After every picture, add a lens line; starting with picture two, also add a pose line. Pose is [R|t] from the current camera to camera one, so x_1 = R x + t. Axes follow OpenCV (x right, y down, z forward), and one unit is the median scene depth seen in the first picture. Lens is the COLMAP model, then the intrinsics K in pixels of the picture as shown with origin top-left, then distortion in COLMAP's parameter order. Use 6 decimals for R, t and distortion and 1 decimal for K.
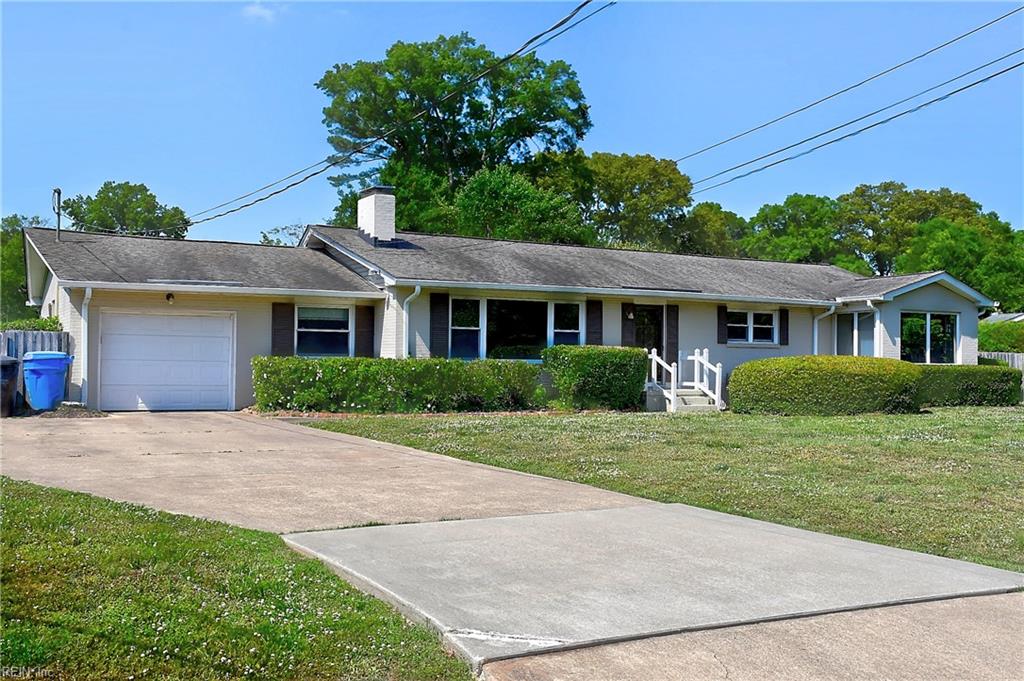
lens RADIAL K [[1082.0, 0, 512.0], [0, 1082.0, 340.5], [0, 0, 1]] dist [-0.001298, -0.000828]
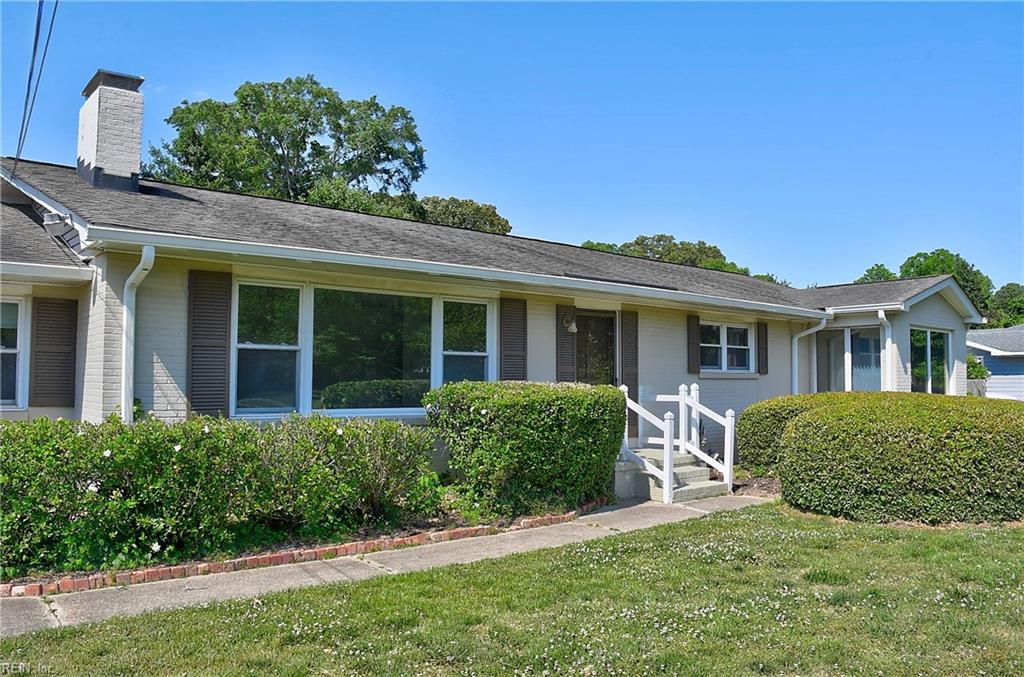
lens RADIAL K [[801.0, 0, 512.0], [0, 801.0, 338.5], [0, 0, 1]] dist [-0.136463, -0.002955]
pose [[0.979452, 0.005369, 0.201607, -0.006770], [0.000490, 0.999579, -0.028998, -0.004276], [-0.201678, 0.028501, 0.979037, 0.558377]]
